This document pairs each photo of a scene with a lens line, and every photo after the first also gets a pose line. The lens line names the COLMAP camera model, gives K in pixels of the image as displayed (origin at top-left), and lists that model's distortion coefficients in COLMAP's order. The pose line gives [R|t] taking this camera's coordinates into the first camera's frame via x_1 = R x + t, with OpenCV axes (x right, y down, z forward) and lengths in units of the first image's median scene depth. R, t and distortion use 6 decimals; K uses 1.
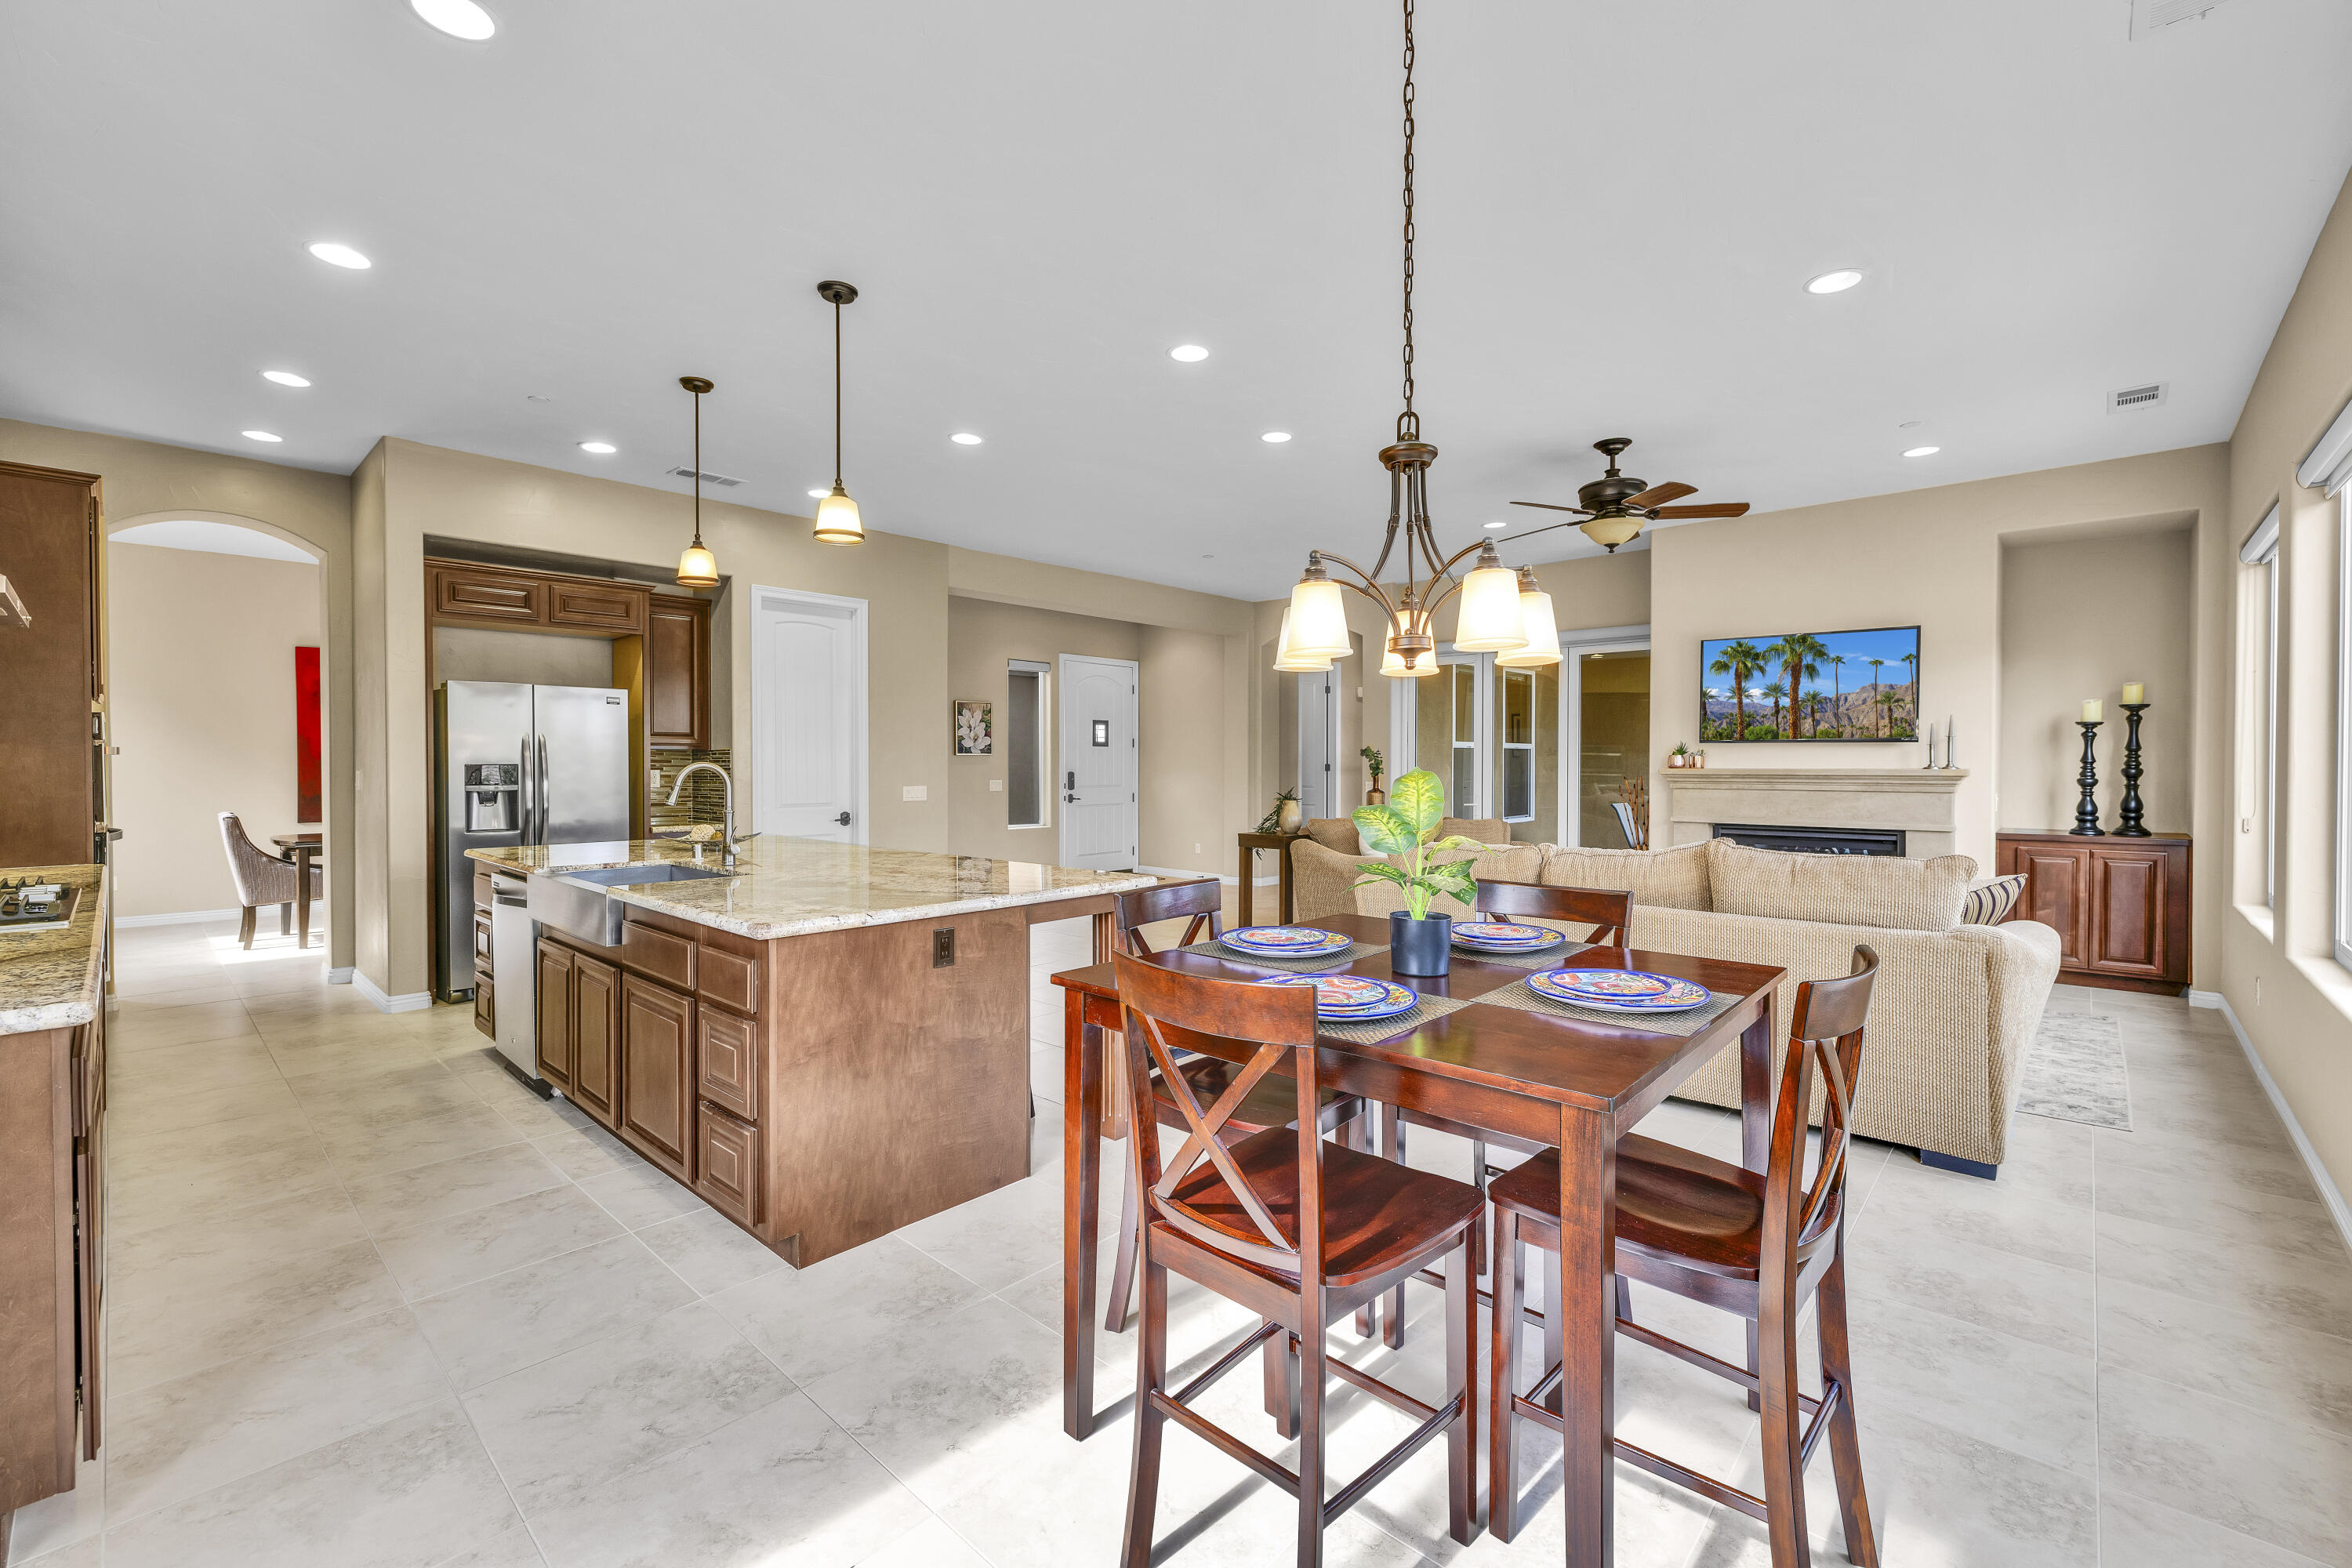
lens RADIAL K [[997.3, 0, 1173.3], [0, 997.3, 779.6], [0, 0, 1]] dist [0.002268, -0.000527]
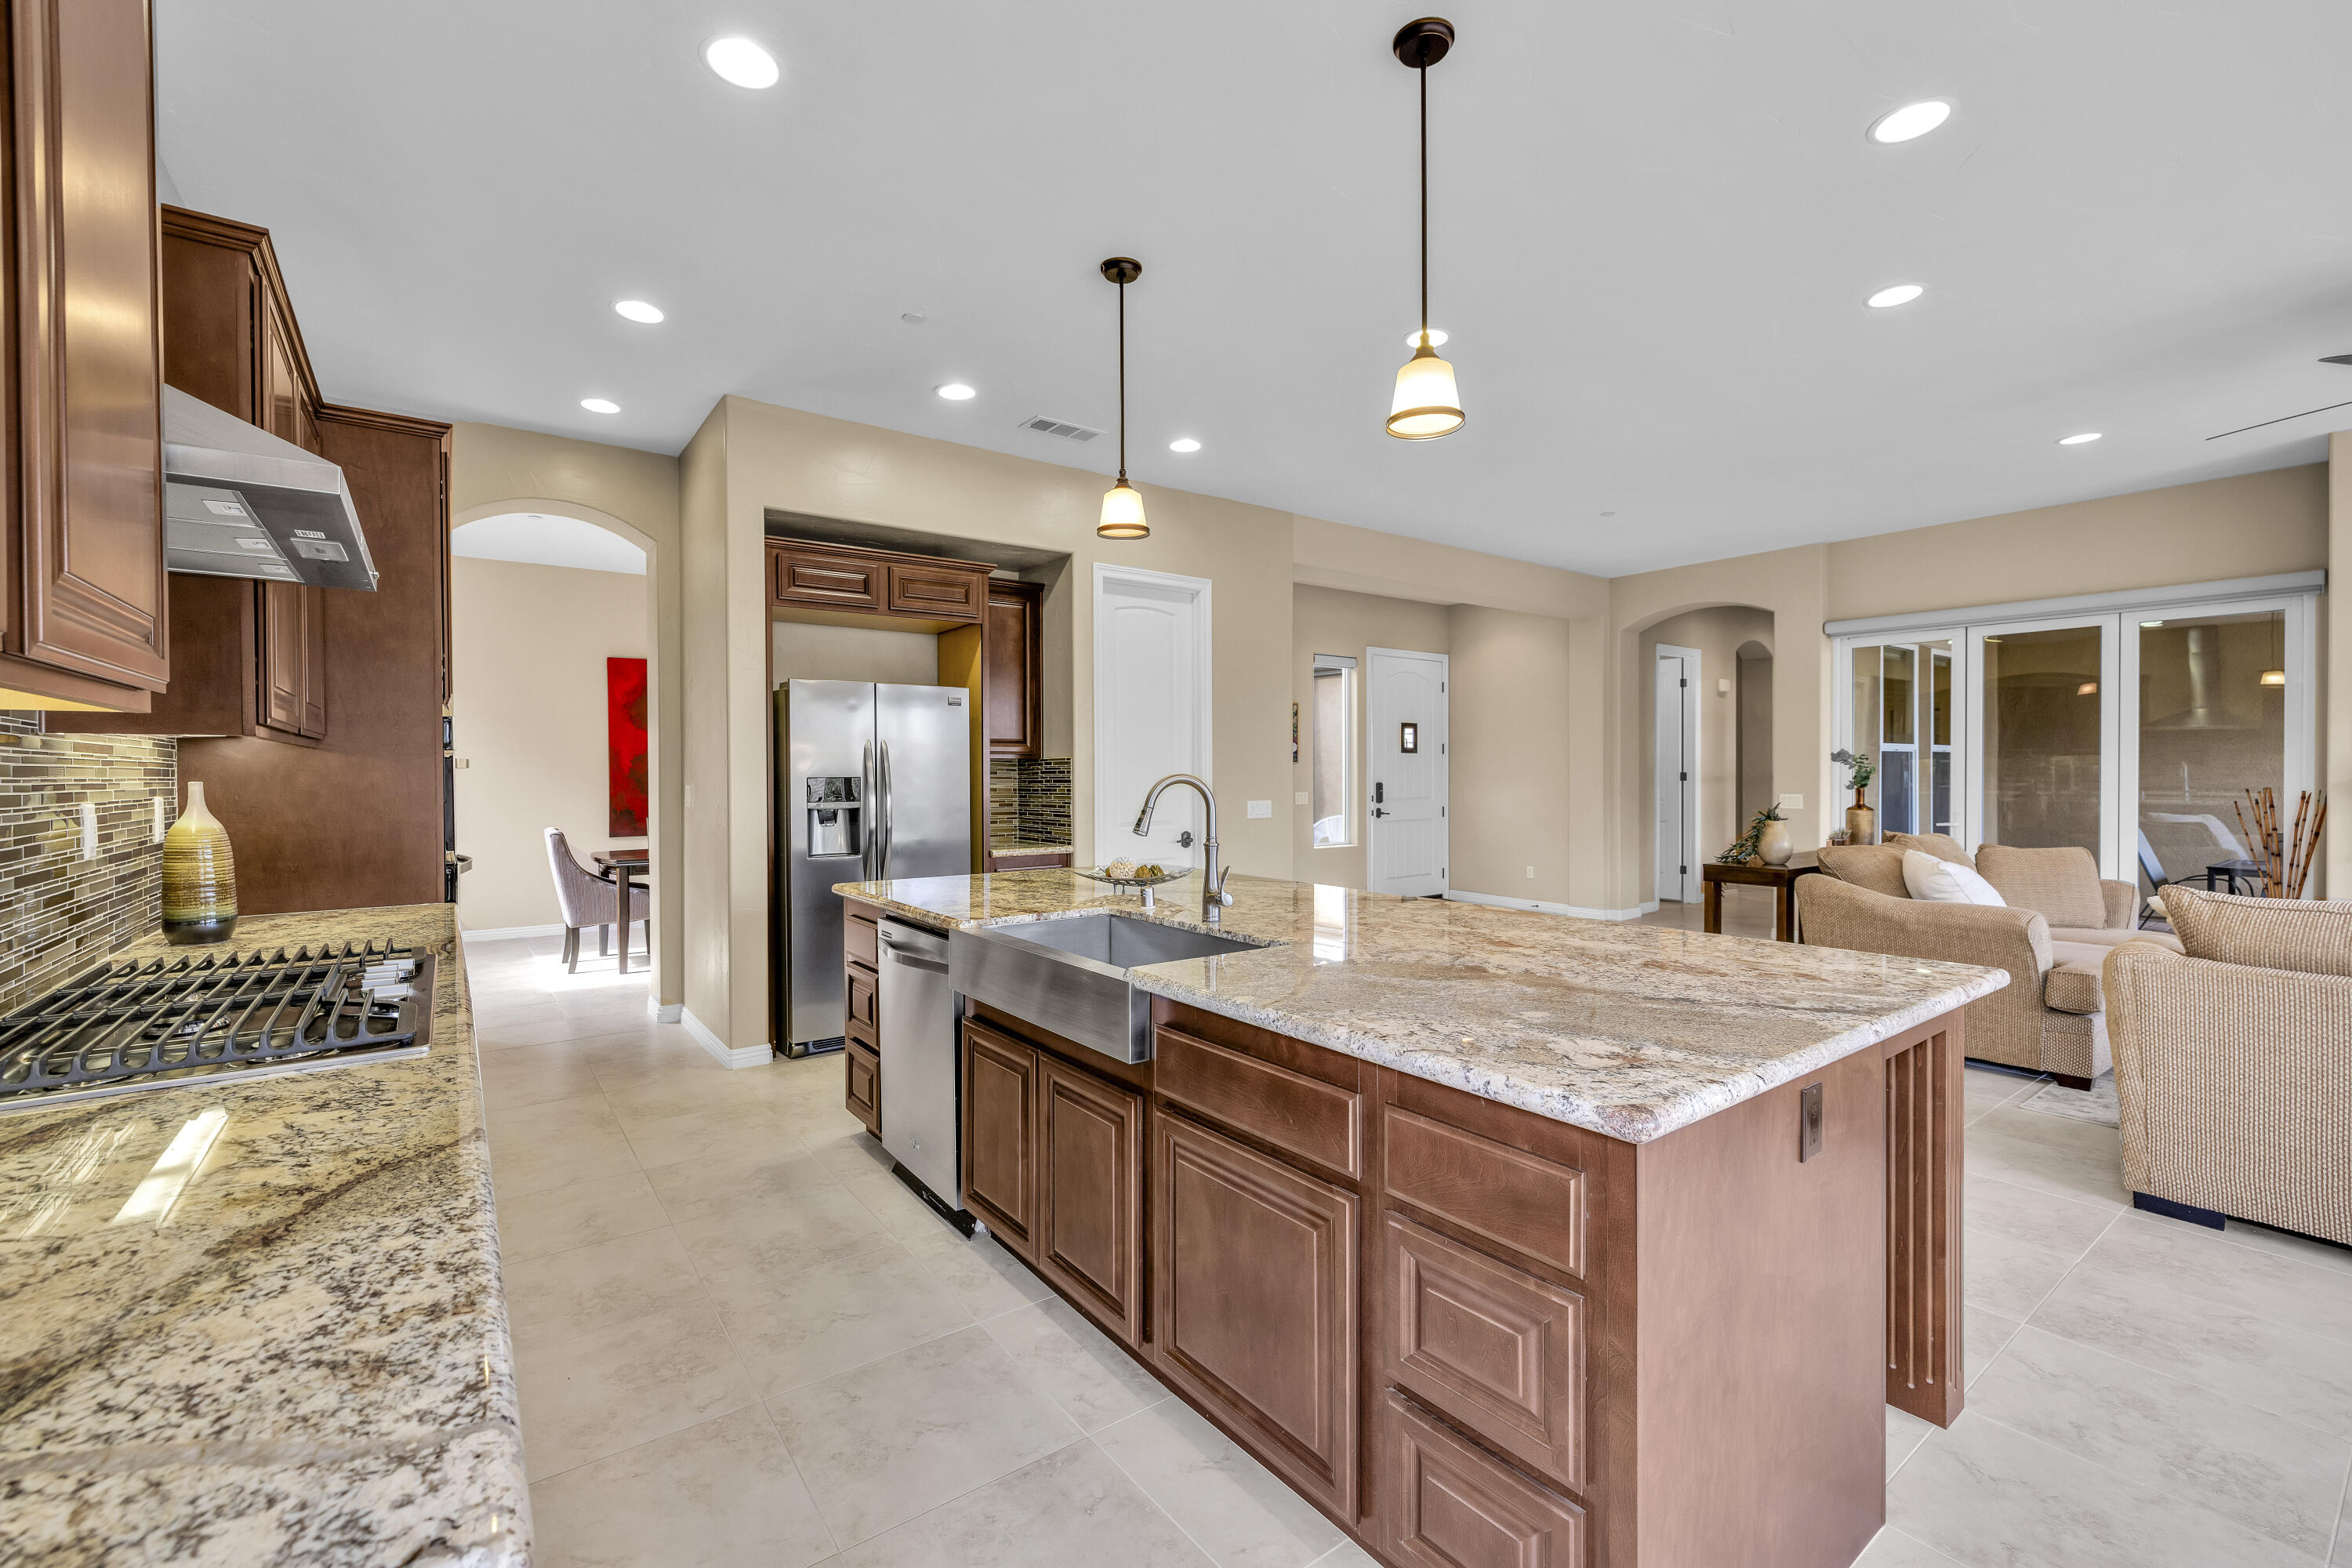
lens RADIAL K [[997.3, 0, 1163.7], [0, 997.3, 784.8], [0, 0, 1]] dist [0.002268, -0.000527]
pose [[0.982210, -0.002415, -0.187768, -0.244721], [0.001715, 0.999991, -0.003889, -0.005003], [0.187775, 0.003498, 0.982206, 0.216152]]
